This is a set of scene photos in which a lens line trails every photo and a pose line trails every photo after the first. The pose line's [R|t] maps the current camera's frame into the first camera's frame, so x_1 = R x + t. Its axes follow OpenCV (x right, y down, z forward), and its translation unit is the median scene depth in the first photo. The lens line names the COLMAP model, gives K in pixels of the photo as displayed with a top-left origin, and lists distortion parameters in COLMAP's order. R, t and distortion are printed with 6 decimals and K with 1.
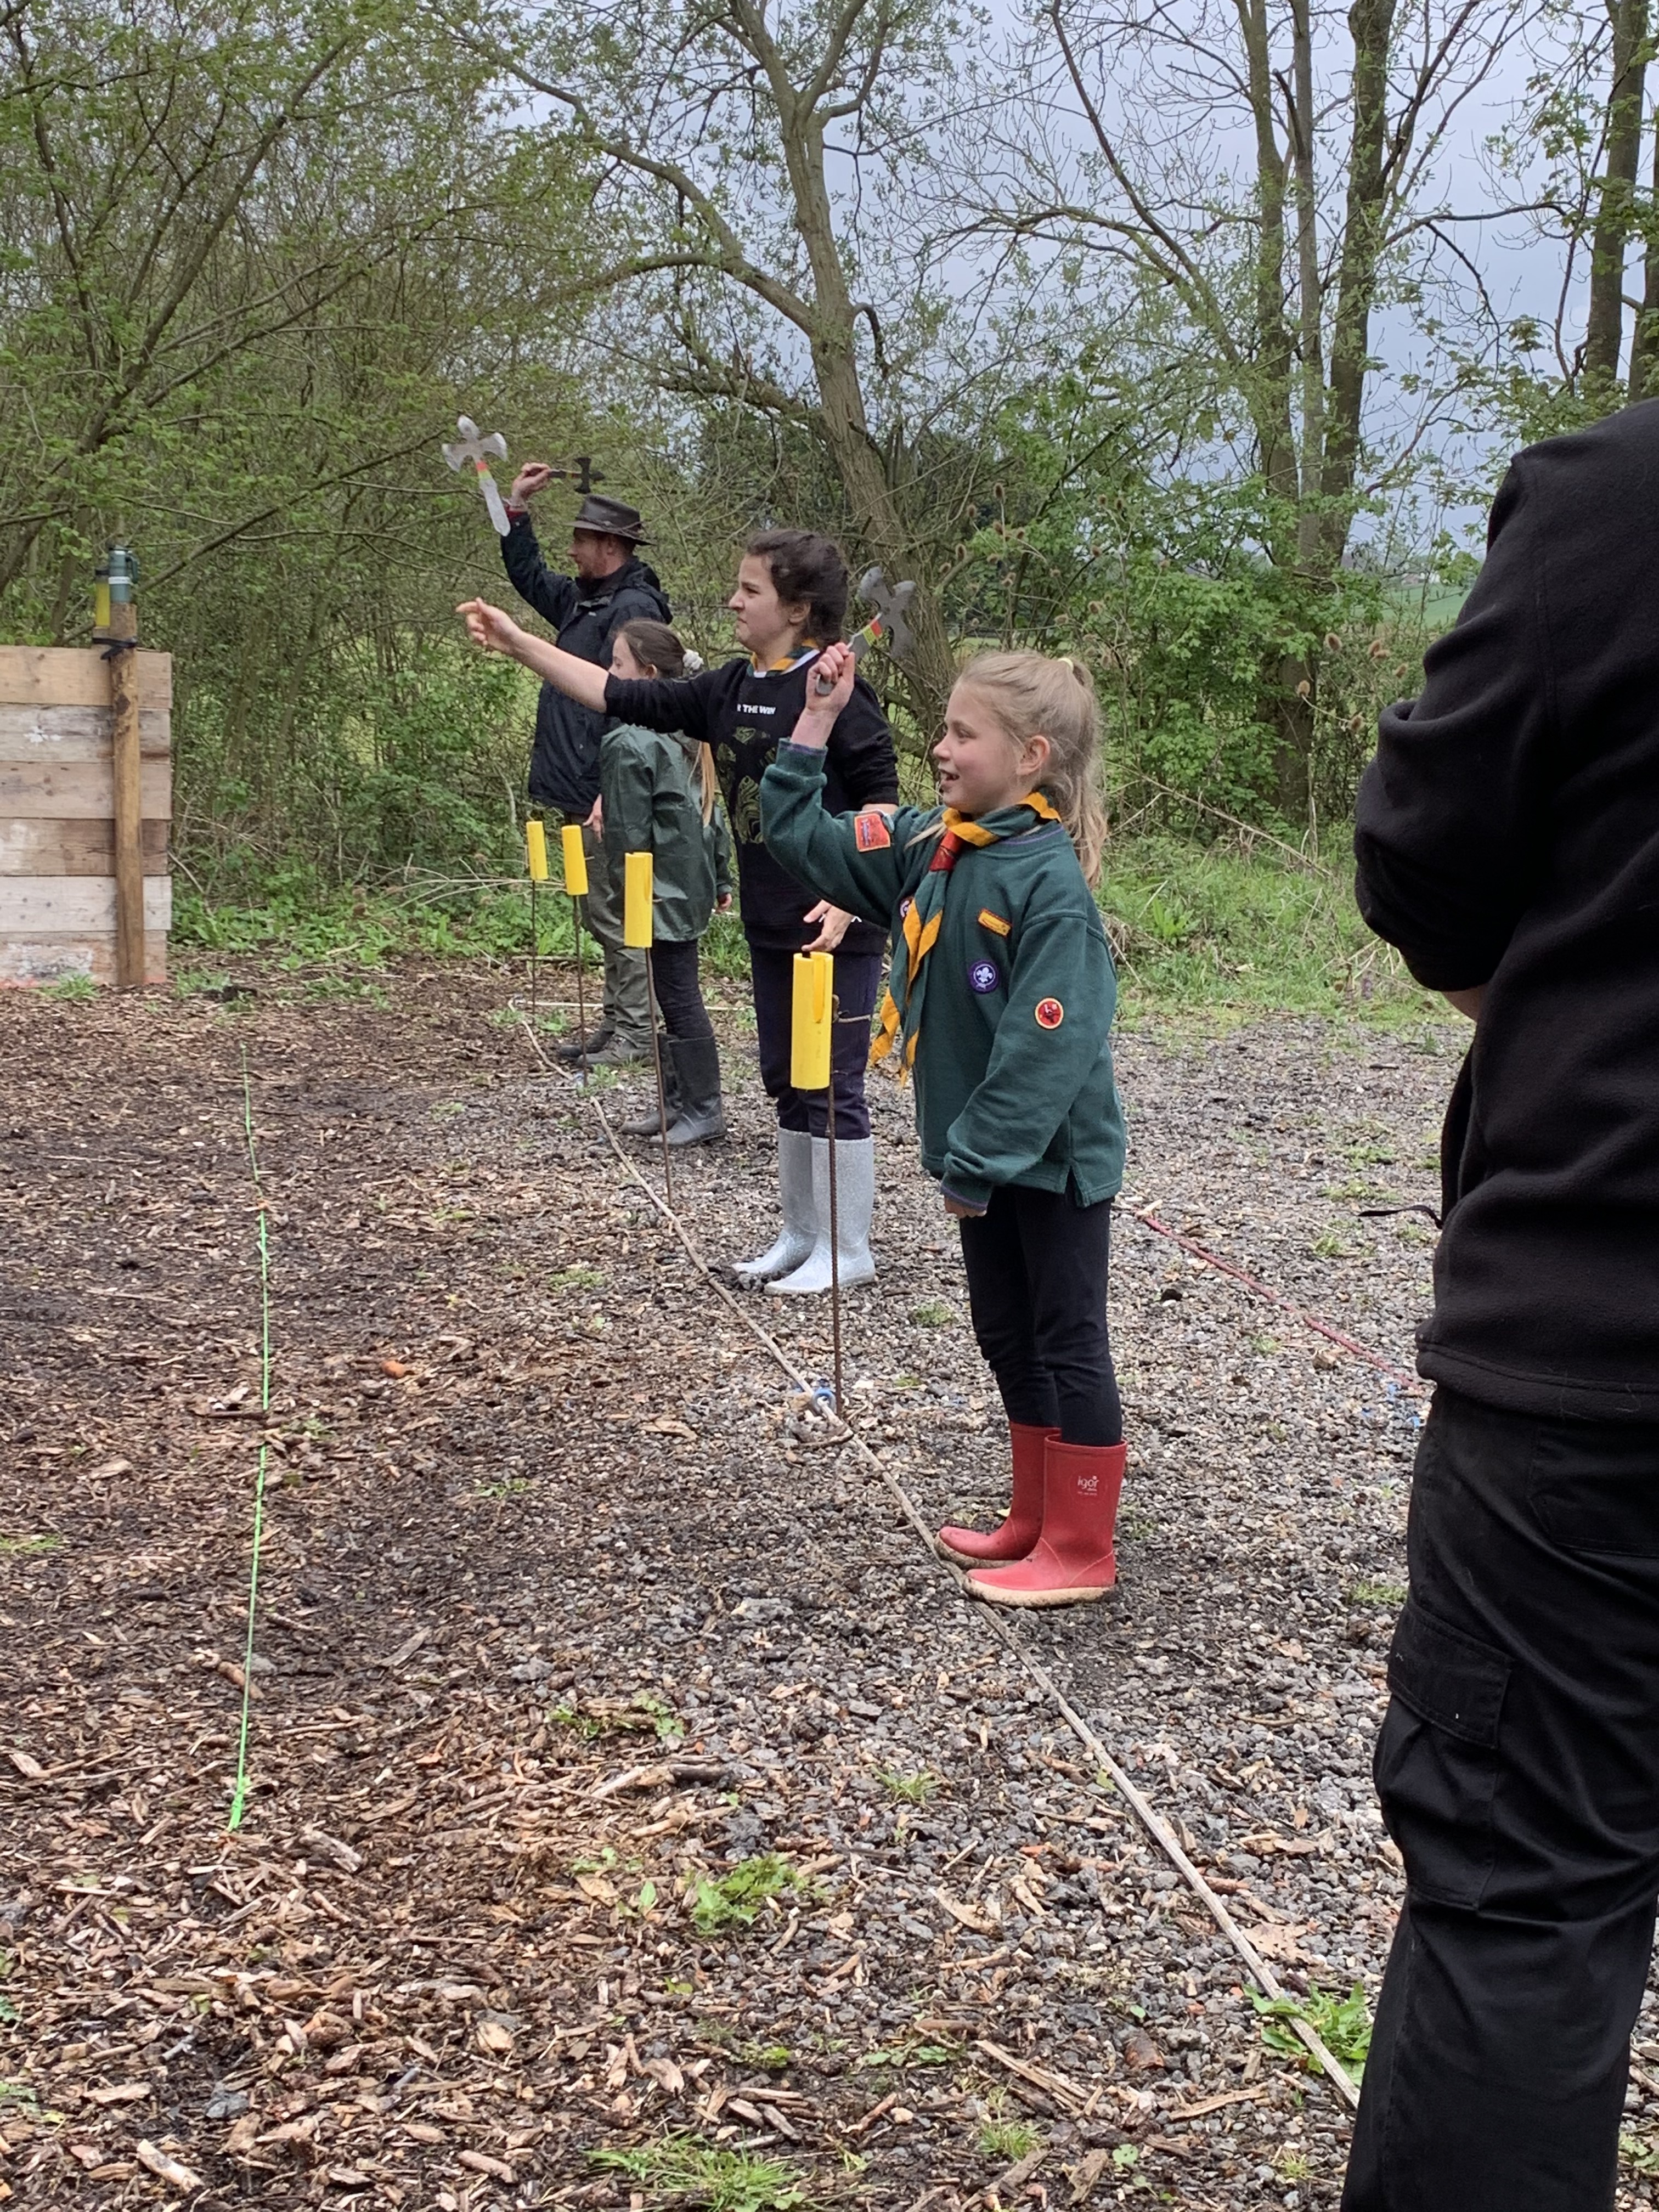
lens RADIAL K [[2965.6, 0, 814.4], [0, 2965.6, 1100.5], [0, 0, 1]] dist [0.218805, -0.758773]
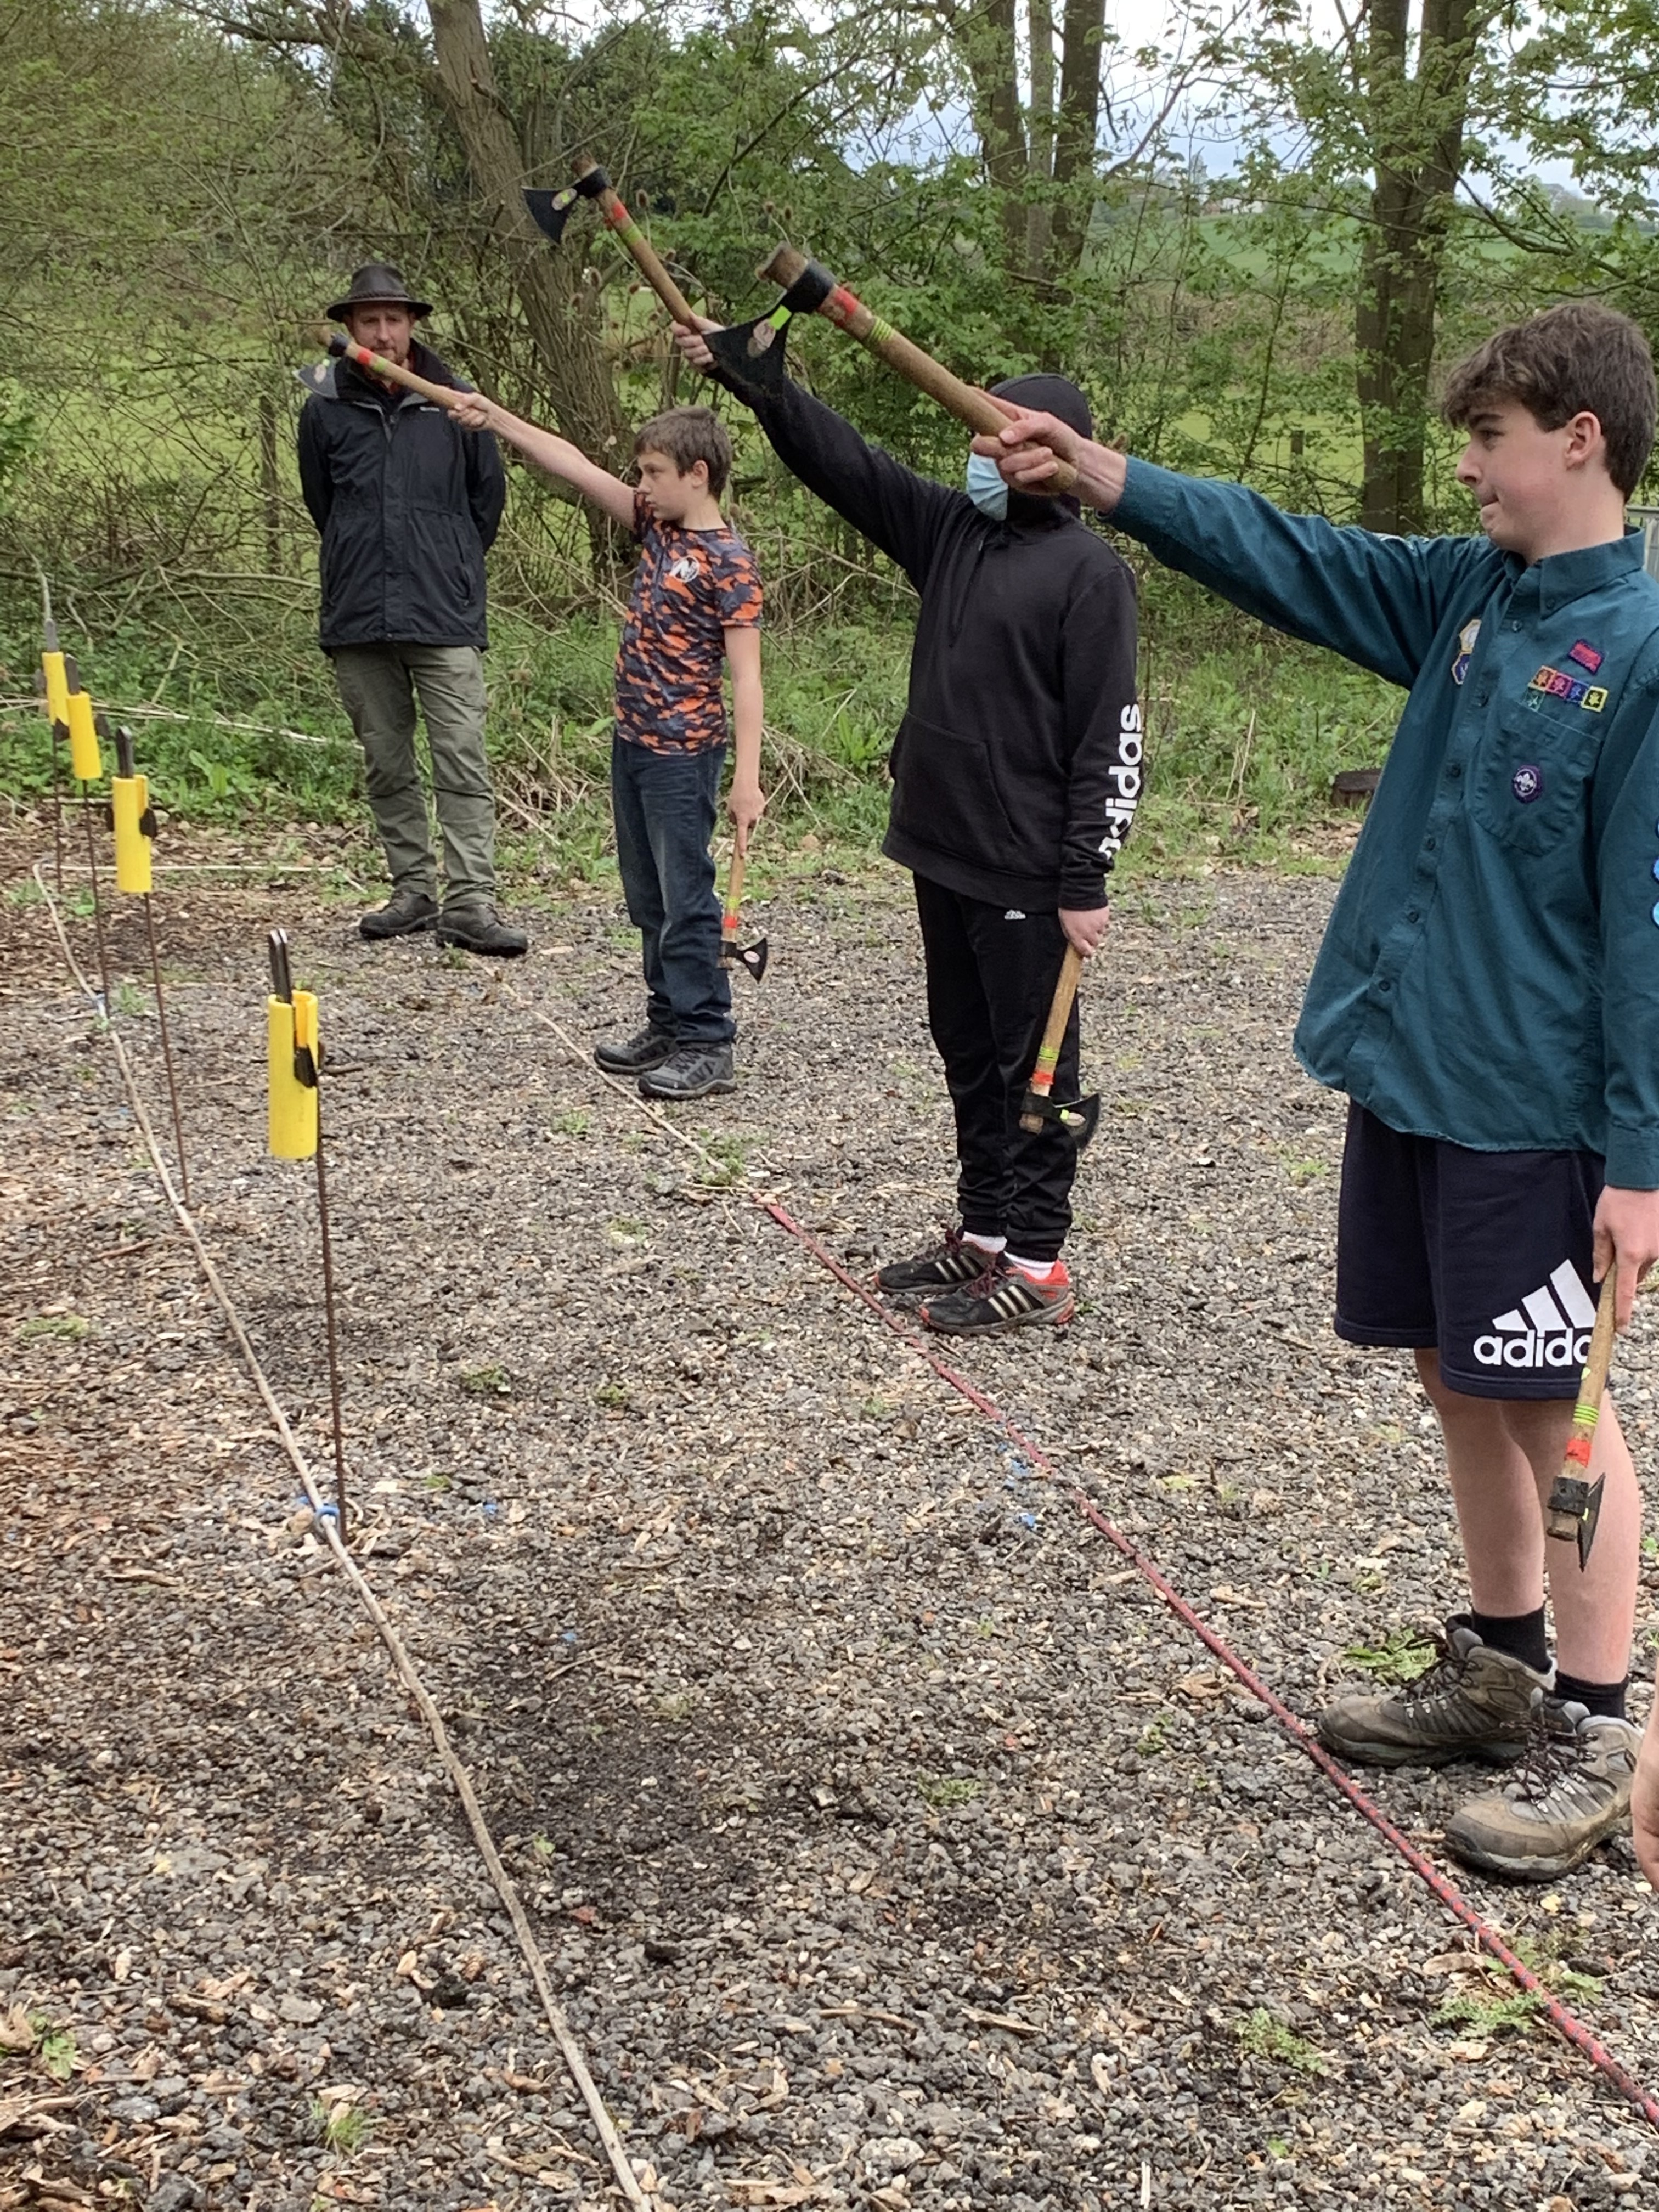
lens RADIAL K [[3614.0, 0, 818.0], [0, 3614.0, 1098.7], [0, 0, 1]] dist [0.214188, -0.703090]
pose [[0.995989, -0.025259, 0.085834, 0.054419], [0.019542, 0.997574, 0.066811, -0.079644], [-0.087314, -0.064866, 0.994067, -0.005346]]
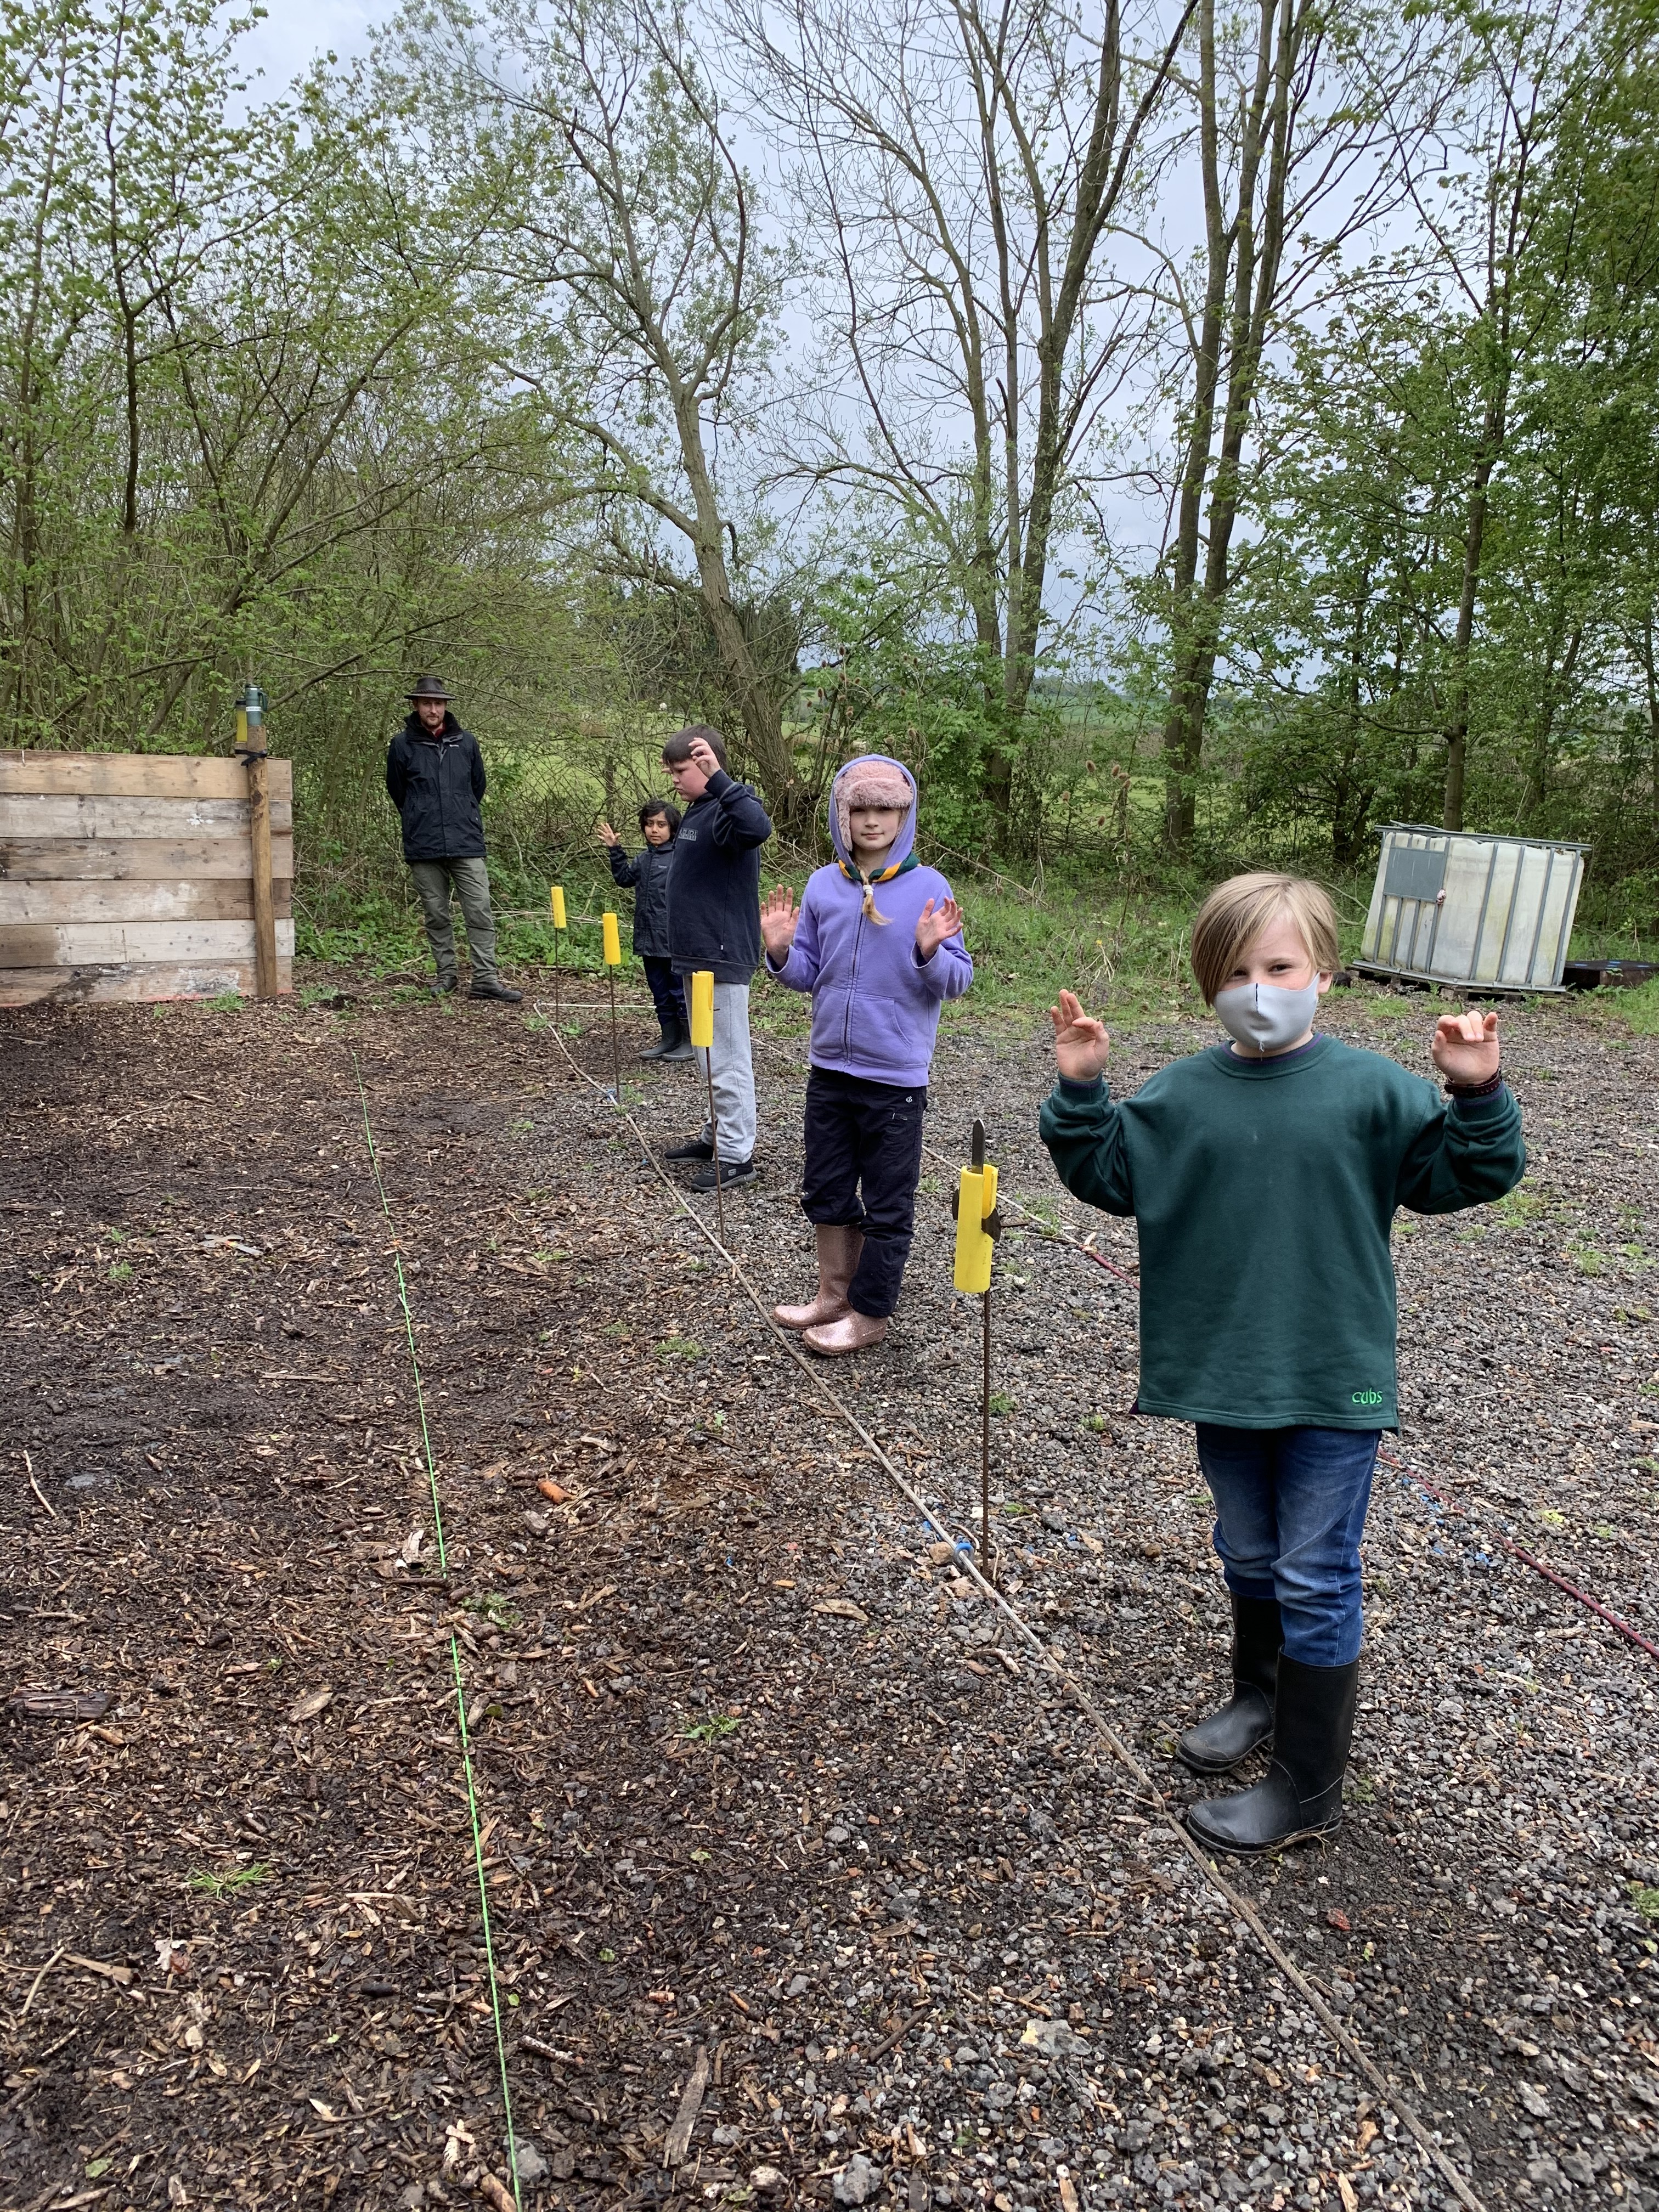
lens RADIAL K [[1671.6, 0, 826.6], [0, 1671.6, 1111.0], [0, 0, 1]] dist [0.178129, -0.517694]
pose [[0.994709, -0.005284, 0.102594, -0.109810], [-0.002519, 0.997122, 0.075773, -0.108084], [-0.102699, -0.075630, 0.991833, 0.397567]]
